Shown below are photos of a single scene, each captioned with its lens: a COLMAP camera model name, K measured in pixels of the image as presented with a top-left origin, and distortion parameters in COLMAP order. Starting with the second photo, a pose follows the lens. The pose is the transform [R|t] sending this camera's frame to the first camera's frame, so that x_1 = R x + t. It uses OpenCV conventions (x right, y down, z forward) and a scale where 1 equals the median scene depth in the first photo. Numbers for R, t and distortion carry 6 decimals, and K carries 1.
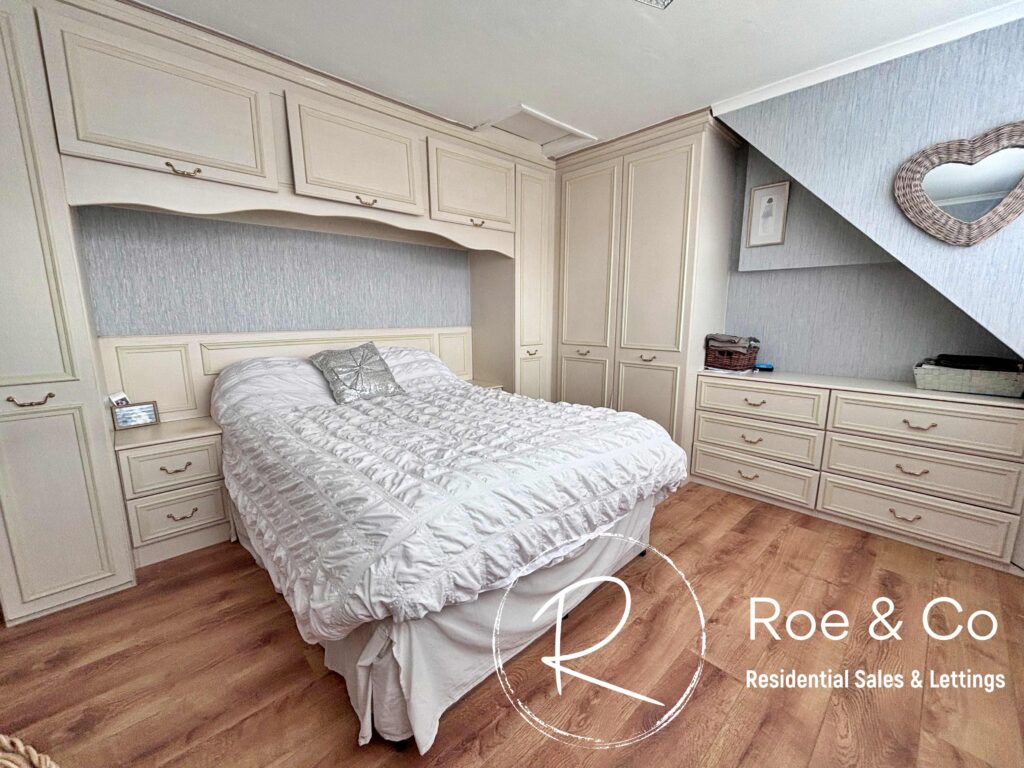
lens RADIAL K [[410.1, 0, 511.6], [0, 410.1, 385.8], [0, 0, 1]] dist [-0.015717, 0.002914]
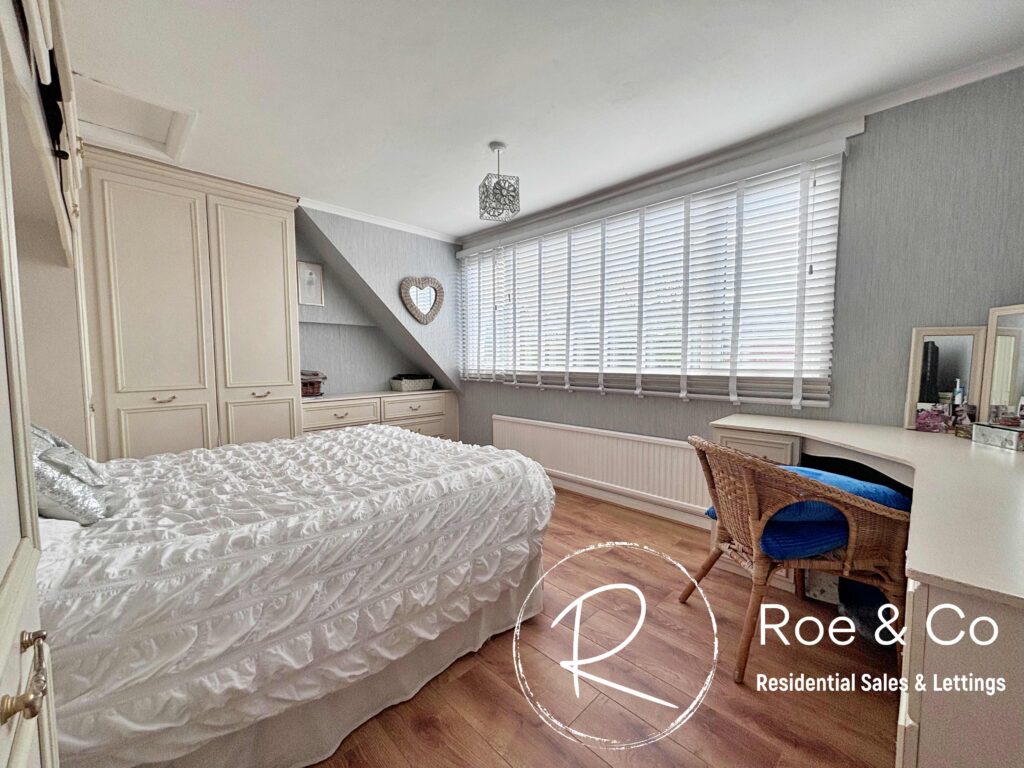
lens RADIAL K [[410.1, 0, 511.5], [0, 410.1, 386.4], [0, 0, 1]] dist [-0.015717, 0.002914]
pose [[-0.037946, -0.071307, 0.996732, -0.824650], [0.167781, 0.982836, 0.076700, -0.066722], [-0.985094, 0.170144, -0.025330, 0.420962]]
